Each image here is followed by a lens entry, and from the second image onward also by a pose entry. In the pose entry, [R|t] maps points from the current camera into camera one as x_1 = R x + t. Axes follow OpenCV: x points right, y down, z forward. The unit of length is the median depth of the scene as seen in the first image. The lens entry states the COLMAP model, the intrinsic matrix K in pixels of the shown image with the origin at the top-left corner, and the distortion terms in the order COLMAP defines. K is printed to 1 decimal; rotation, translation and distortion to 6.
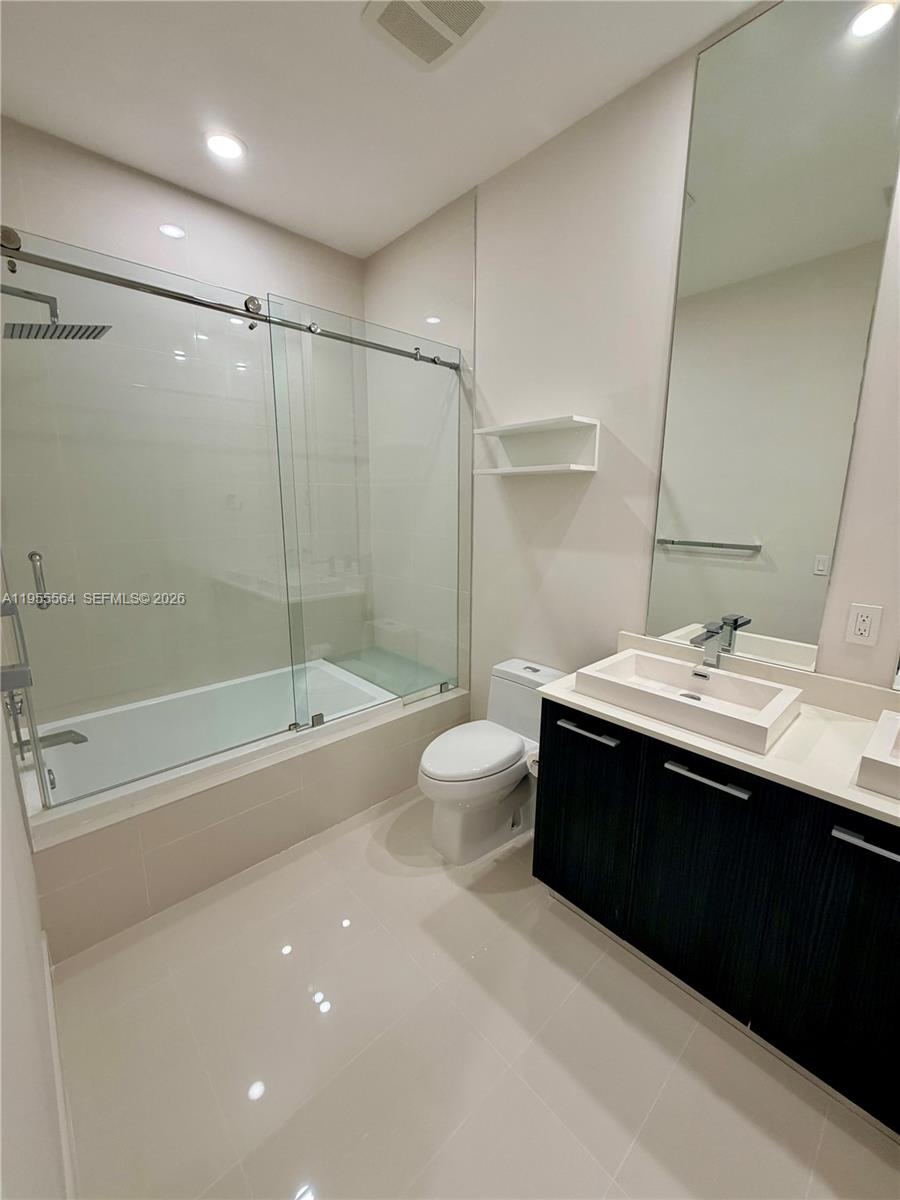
lens RADIAL K [[478.4, 0, 447.4], [0, 478.4, 599.3], [0, 0, 1]] dist [-0.000743, 0.000337]
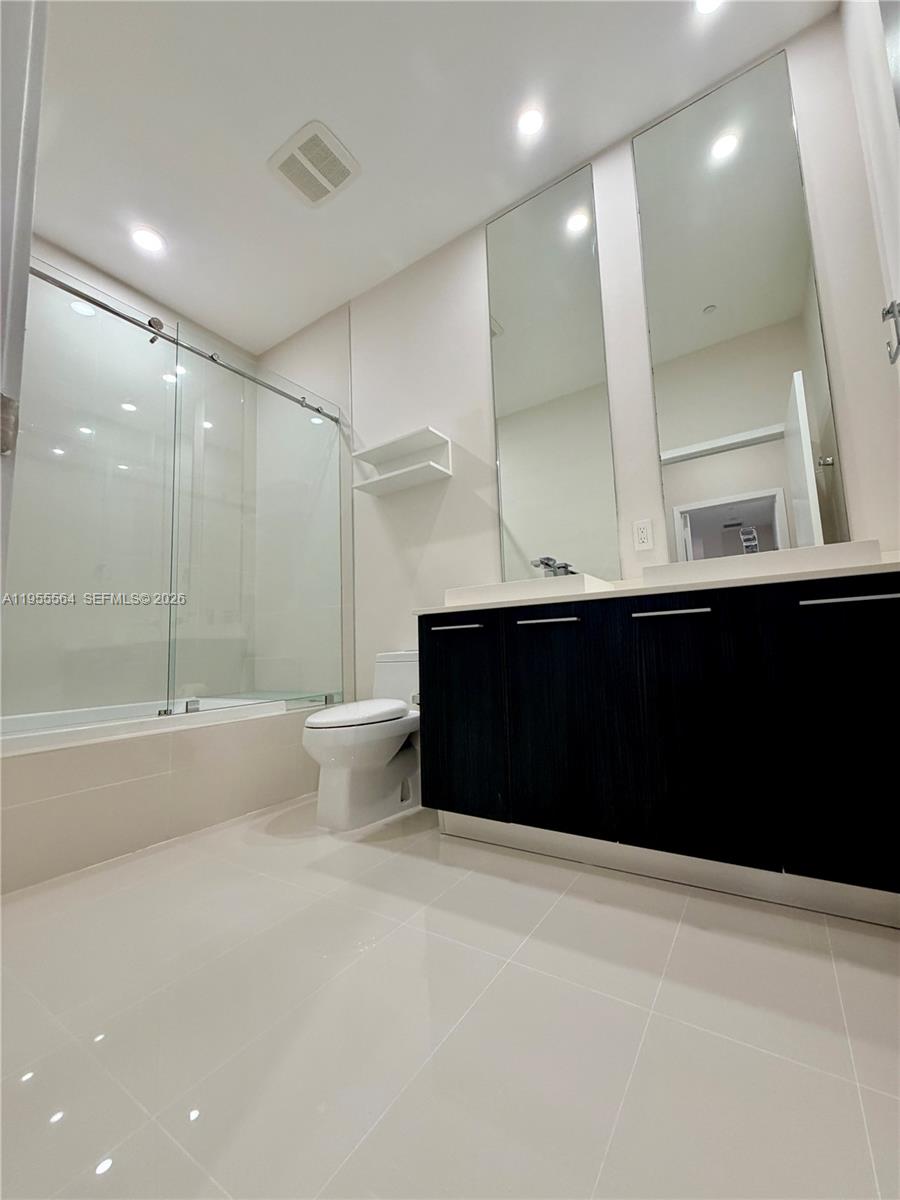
lens RADIAL K [[478.4, 0, 444.8], [0, 478.4, 601.6], [0, 0, 1]] dist [-0.000743, 0.000337]
pose [[0.972158, -0.010799, 0.234076, -0.004049], [0.081826, 0.951697, -0.295934, 0.366606], [-0.219574, 0.306848, 0.926084, -0.053799]]
